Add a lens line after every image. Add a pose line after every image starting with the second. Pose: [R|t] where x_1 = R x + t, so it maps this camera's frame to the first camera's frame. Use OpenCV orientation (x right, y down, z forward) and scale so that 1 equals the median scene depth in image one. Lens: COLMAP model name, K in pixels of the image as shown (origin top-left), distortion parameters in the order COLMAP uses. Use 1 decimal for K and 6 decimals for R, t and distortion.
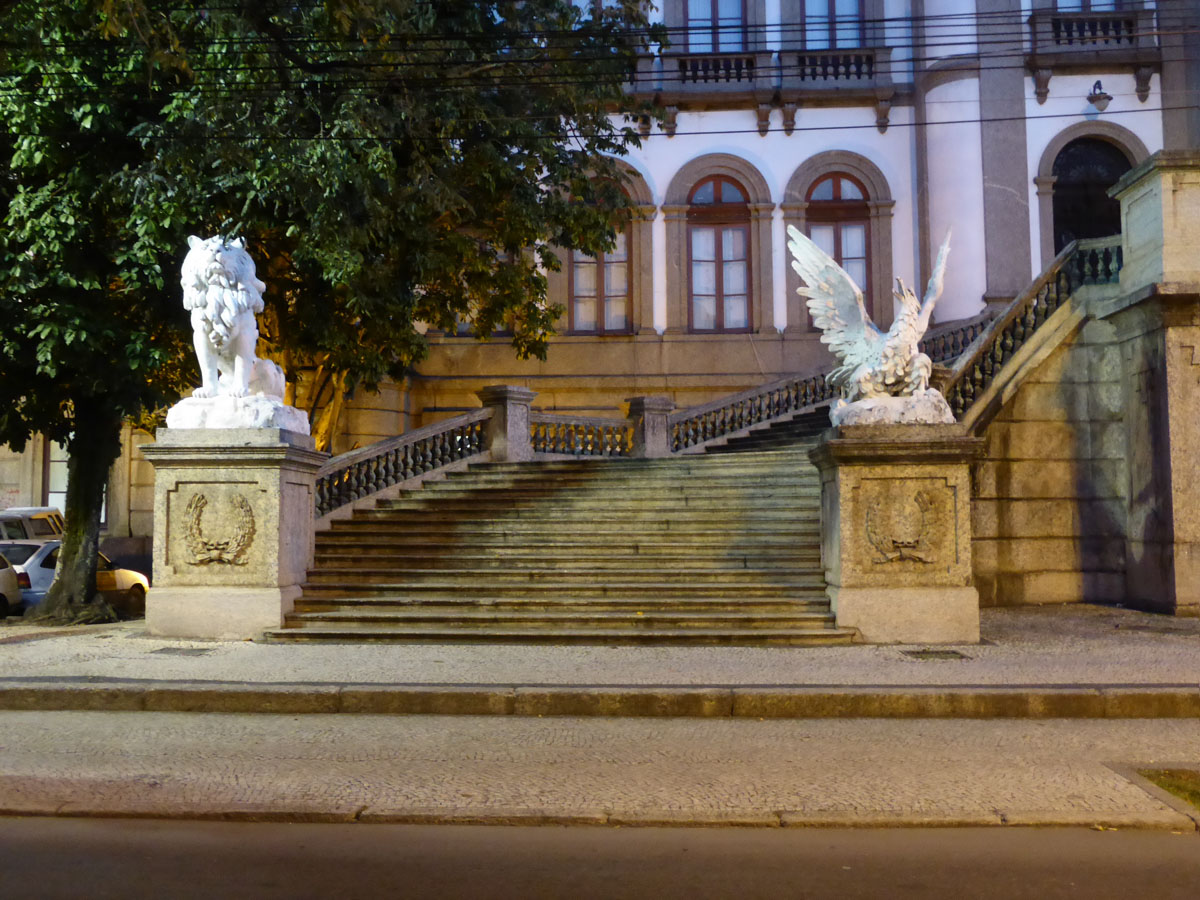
lens RADIAL K [[1124.6, 0, 609.6], [0, 1124.6, 457.2], [0, 0, 1]] dist [-0.036411, 0.000000]
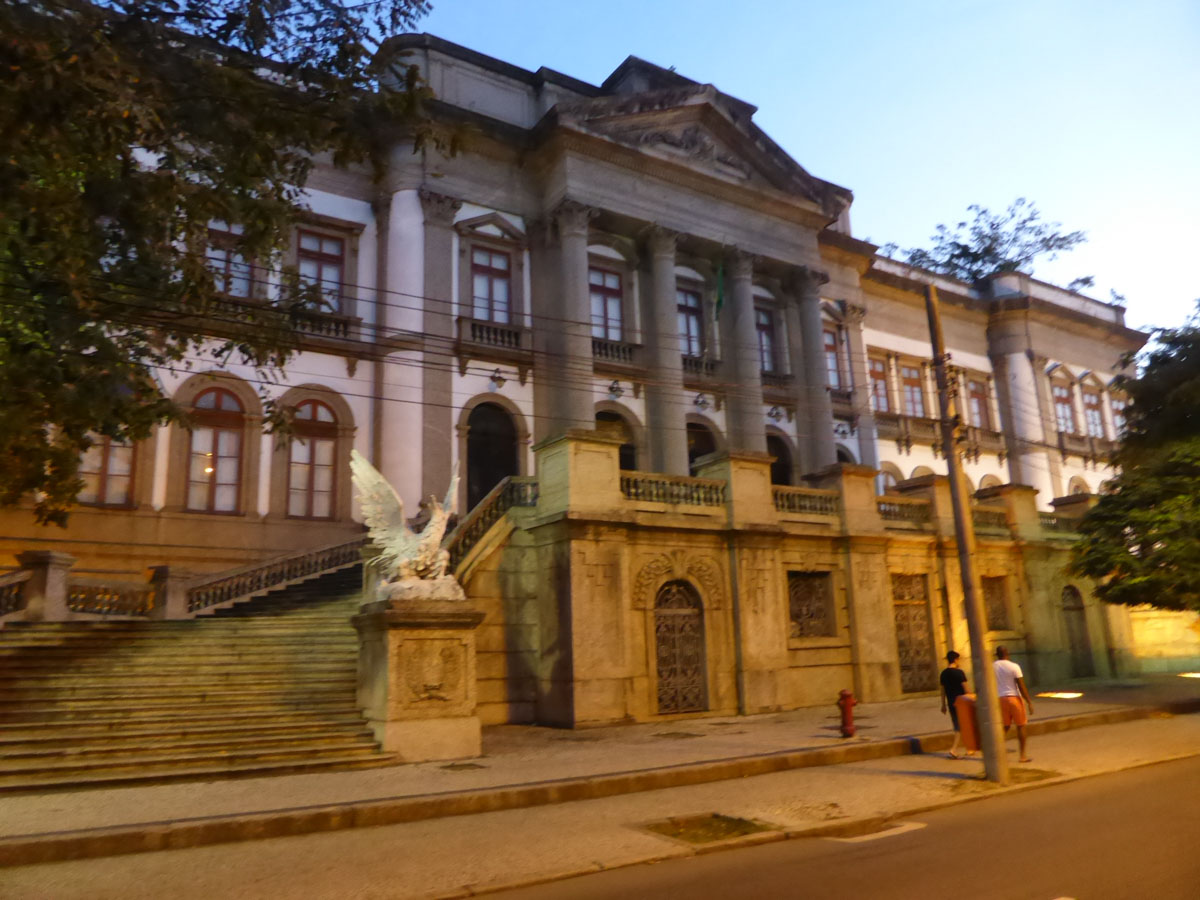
lens RADIAL K [[877.2, 0, 596.6], [0, 877.2, 458.8], [0, 0, 1]] dist [-0.045148, 0.023882]
pose [[0.809132, 0.114398, 0.576383, -0.178396], [-0.011969, 0.983872, -0.178473, -0.008051], [-0.587504, 0.137510, 0.797452, -0.018056]]
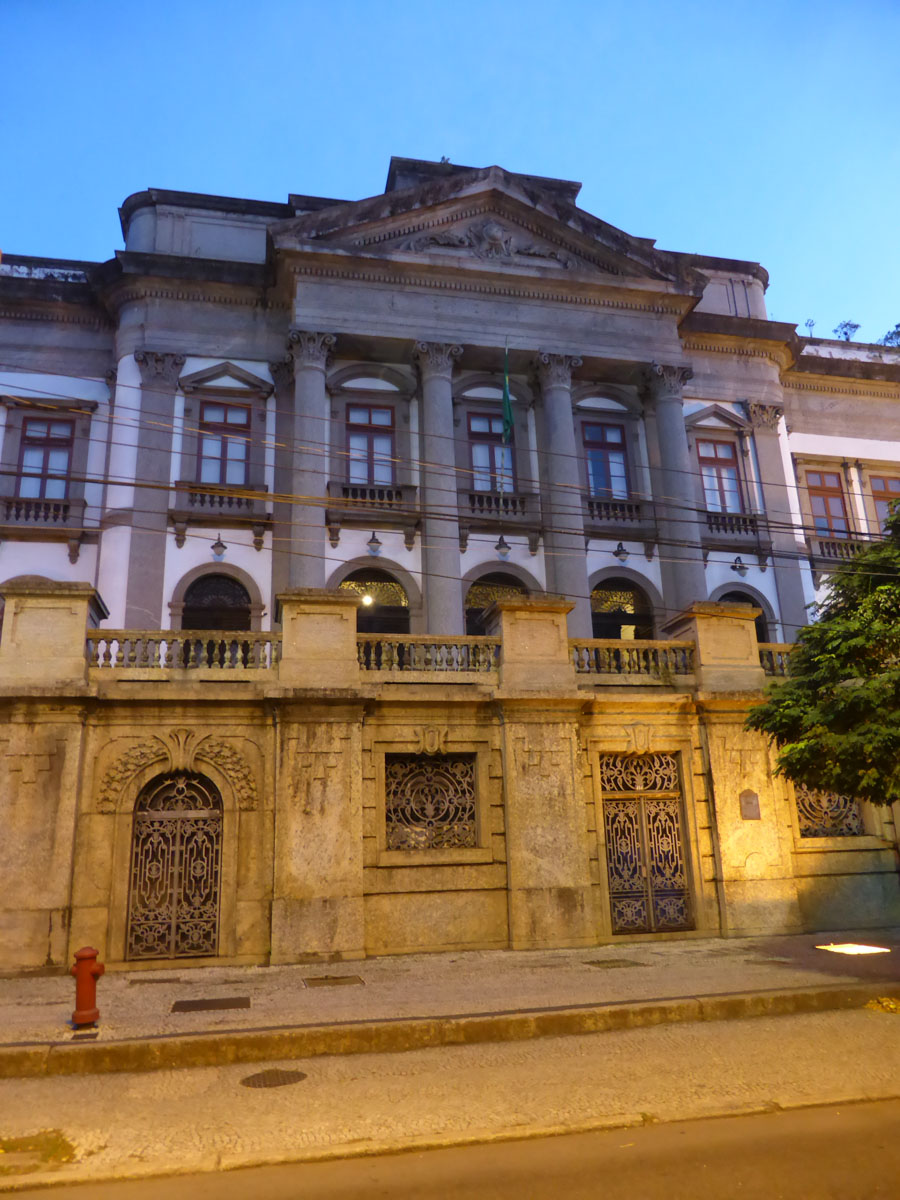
lens RADIAL K [[877.2, 0, 456.3], [0, 877.2, 609.0], [0, 0, 1]] dist [-0.045148, 0.023882]
pose [[0.963776, 0.056545, 0.260649, 0.628027], [0.005738, 0.972646, -0.232220, -0.014222], [-0.266650, 0.225304, 0.937089, -0.032816]]
